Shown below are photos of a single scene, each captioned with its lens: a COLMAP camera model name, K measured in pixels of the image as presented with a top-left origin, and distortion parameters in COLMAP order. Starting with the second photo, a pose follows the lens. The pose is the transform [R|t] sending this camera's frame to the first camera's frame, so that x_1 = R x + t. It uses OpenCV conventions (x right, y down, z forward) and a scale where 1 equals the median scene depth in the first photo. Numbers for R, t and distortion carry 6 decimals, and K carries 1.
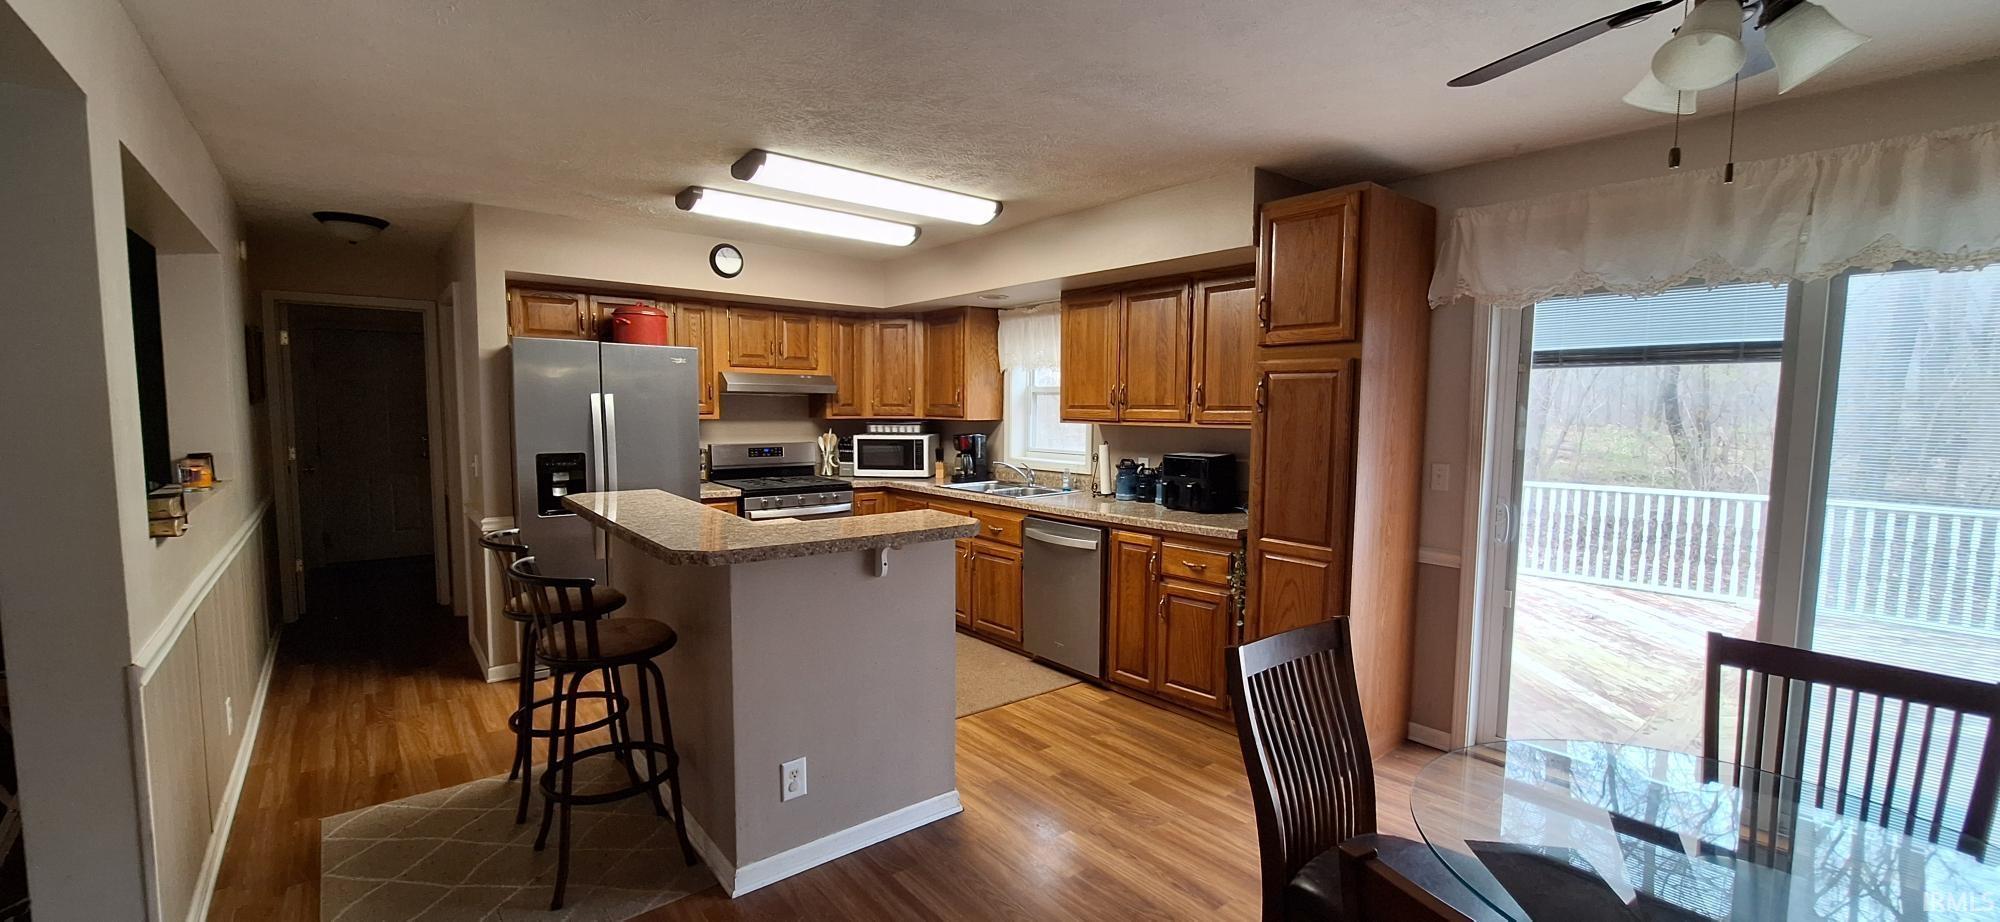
lens RADIAL K [[789.6, 0, 1011.6], [0, 789.6, 468.7], [0, 0, 1]] dist [-0.001405, -0.000279]
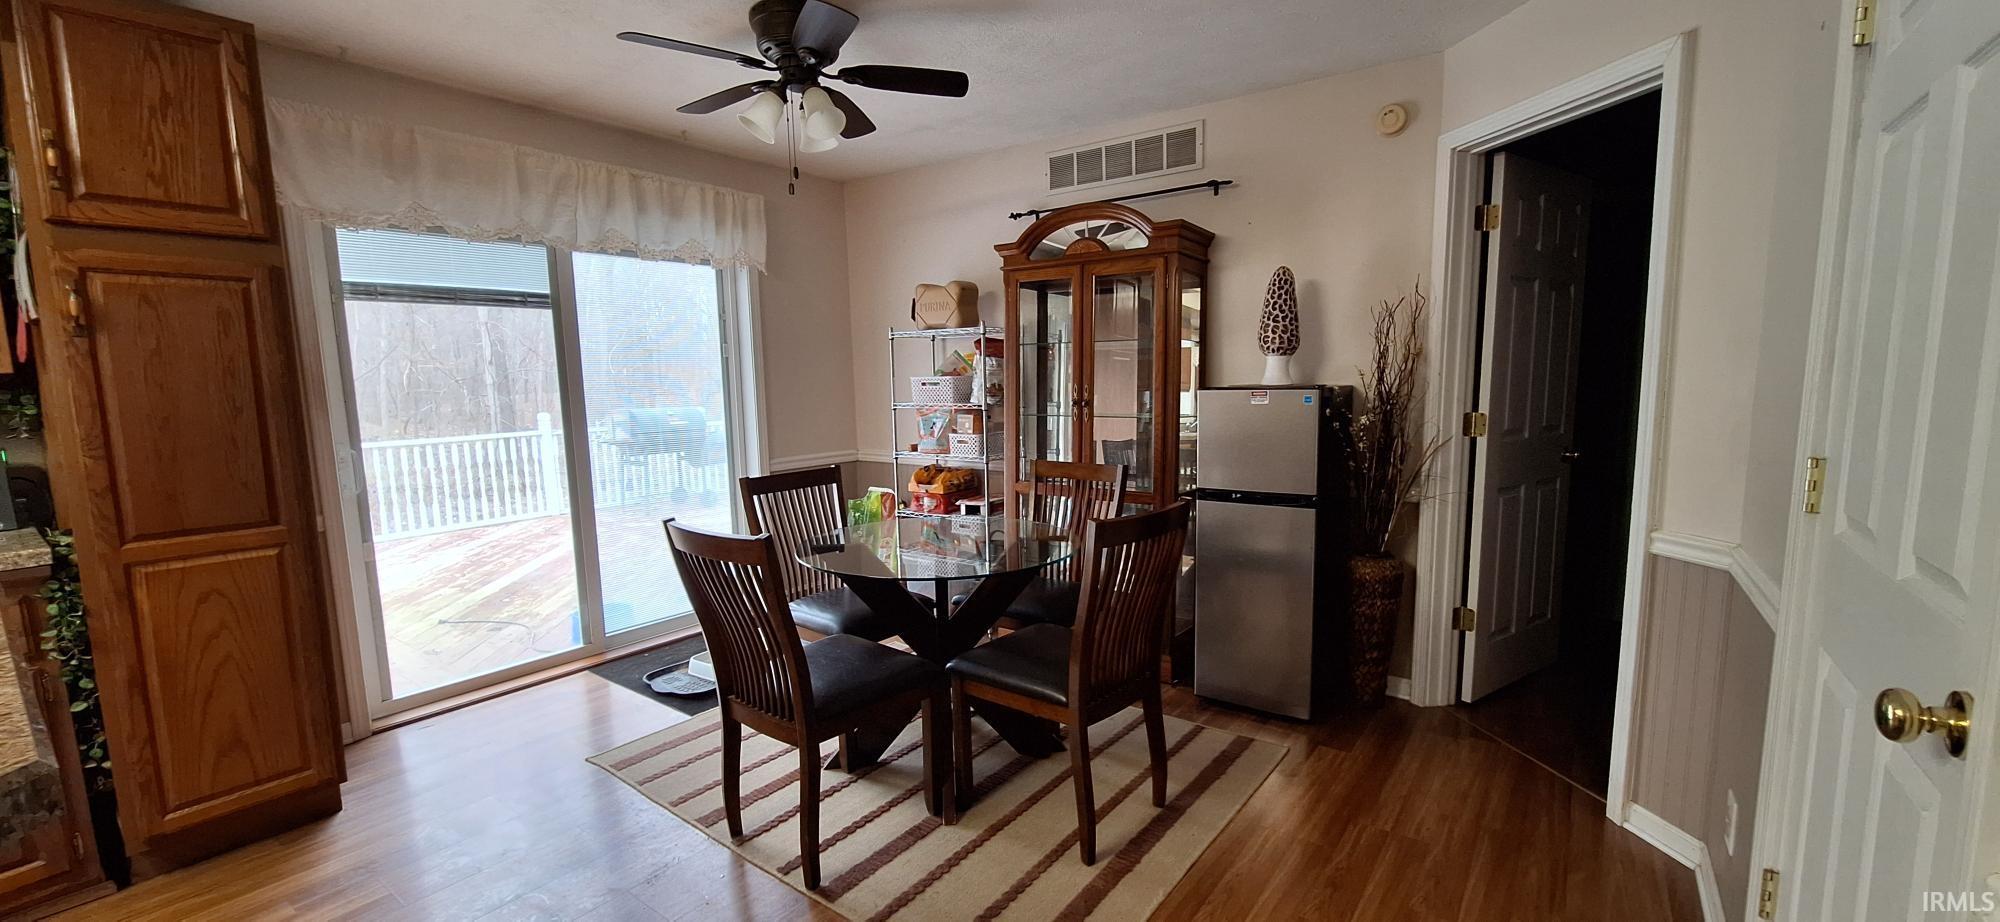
lens RADIAL K [[789.6, 0, 1012.9], [0, 789.6, 466.5], [0, 0, 1]] dist [-0.001405, -0.000279]
pose [[-0.233823, -0.119467, 0.964912, -0.474683], [0.096980, 0.984608, 0.145406, 0.006199], [-0.967431, 0.127576, -0.218638, 0.517347]]
